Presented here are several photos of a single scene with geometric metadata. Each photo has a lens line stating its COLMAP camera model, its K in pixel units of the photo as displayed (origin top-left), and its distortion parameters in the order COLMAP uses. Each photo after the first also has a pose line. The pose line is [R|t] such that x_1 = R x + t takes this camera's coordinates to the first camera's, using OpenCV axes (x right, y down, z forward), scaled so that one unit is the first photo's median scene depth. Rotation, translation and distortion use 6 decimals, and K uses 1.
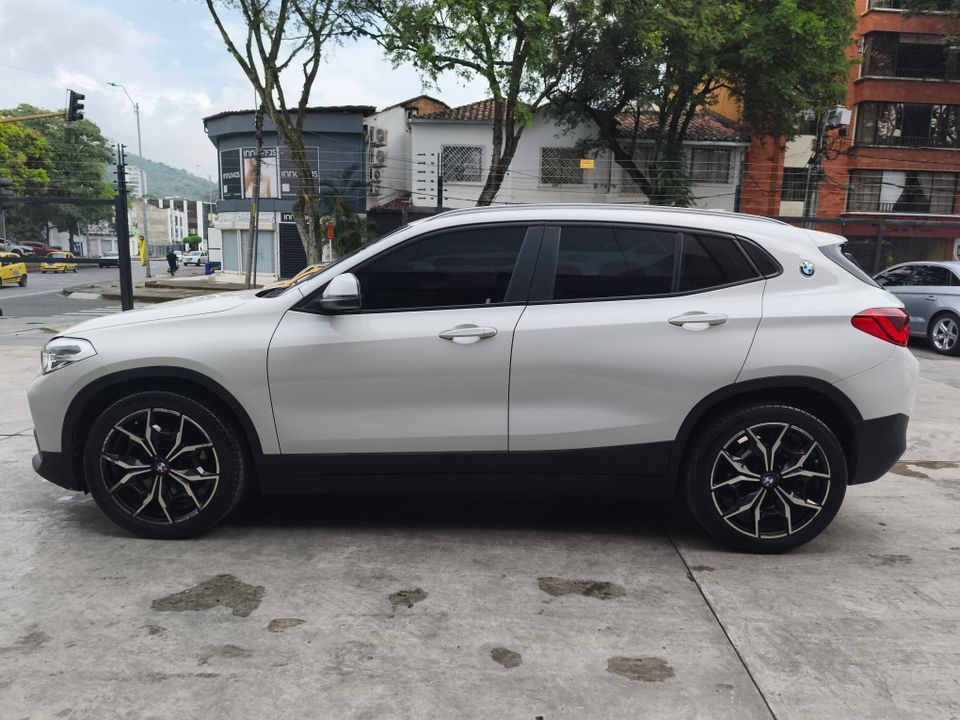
lens RADIAL K [[663.9, 0, 479.0], [0, 663.9, 368.9], [0, 0, 1]] dist [0.013377, -0.023305]
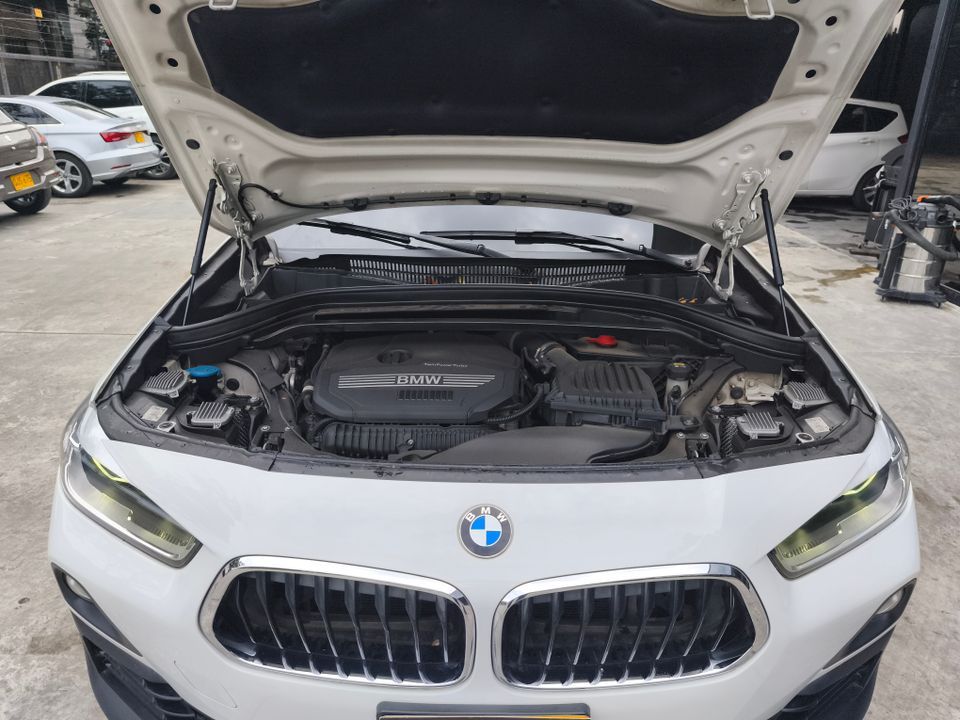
lens RADIAL K [[663.9, 0, 480.5], [0, 663.9, 367.0], [0, 0, 1]] dist [0.013377, -0.023305]
pose [[-0.001034, -0.399218, 0.916856, -1.011589], [0.157159, 0.905398, 0.394406, -0.288077], [-0.987573, 0.144500, 0.061804, 1.226328]]
